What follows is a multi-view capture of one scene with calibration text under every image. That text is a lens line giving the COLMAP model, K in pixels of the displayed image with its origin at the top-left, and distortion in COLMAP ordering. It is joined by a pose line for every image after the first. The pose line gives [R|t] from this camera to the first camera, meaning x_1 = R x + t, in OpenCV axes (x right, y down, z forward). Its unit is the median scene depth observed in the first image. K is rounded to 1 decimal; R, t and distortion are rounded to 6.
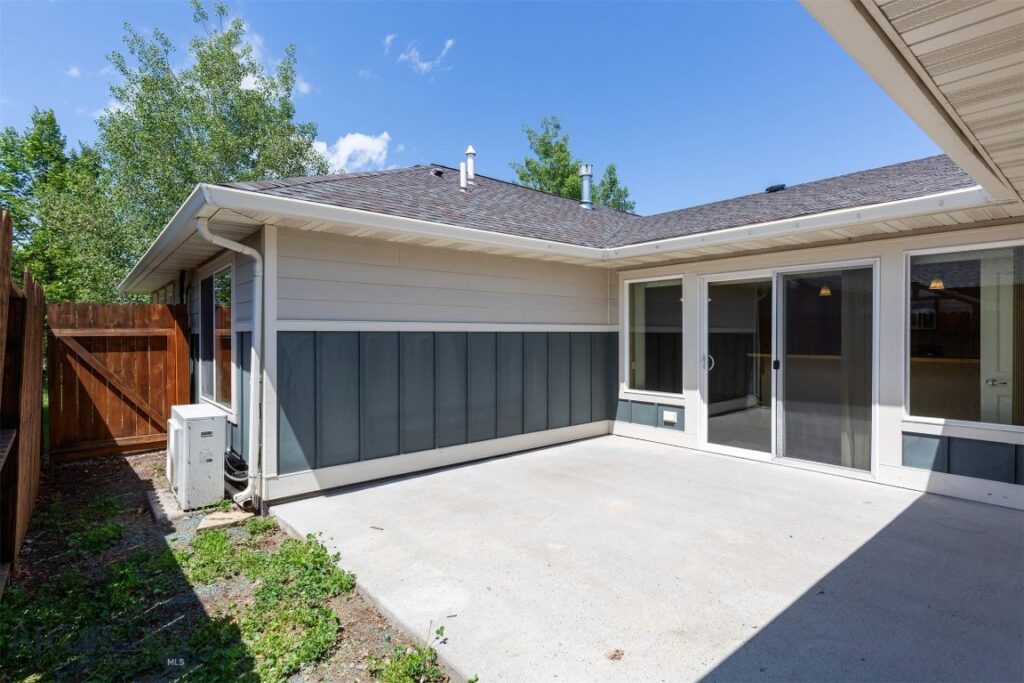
lens RADIAL K [[519.7, 0, 511.9], [0, 519.7, 335.9], [0, 0, 1]] dist [0.001269, 0.000343]
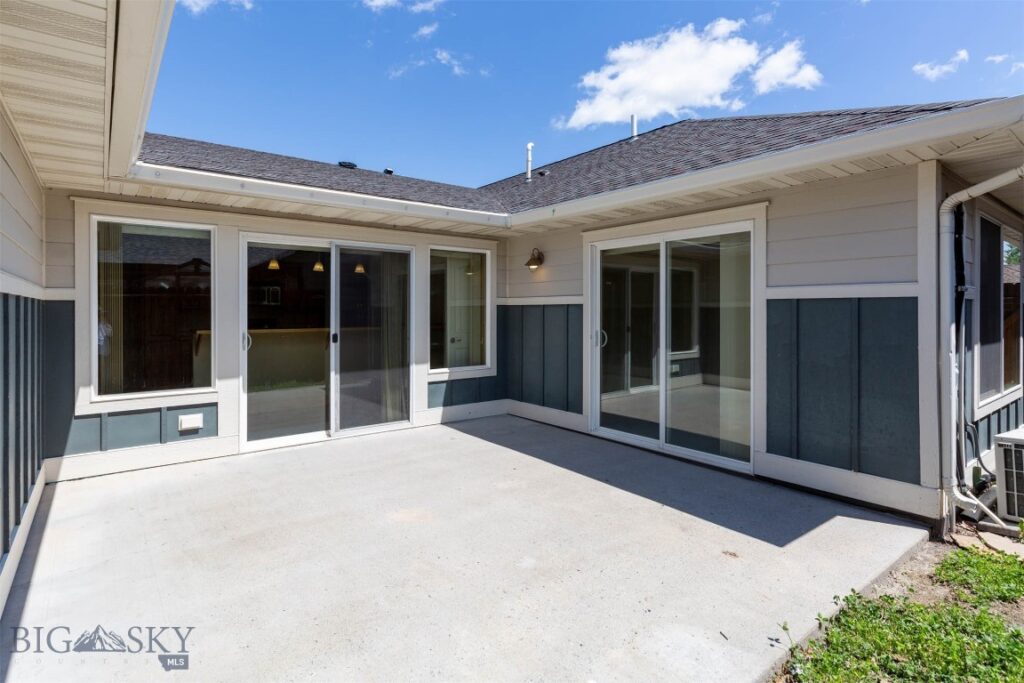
lens RADIAL K [[519.7, 0, 514.6], [0, 519.7, 317.3], [0, 0, 1]] dist [0.001269, 0.000343]
pose [[0.033399, -0.010557, 0.999386, -0.461936], [-0.000272, 0.999944, 0.010572, 0.005311], [-0.999442, -0.000625, 0.033394, 0.626065]]
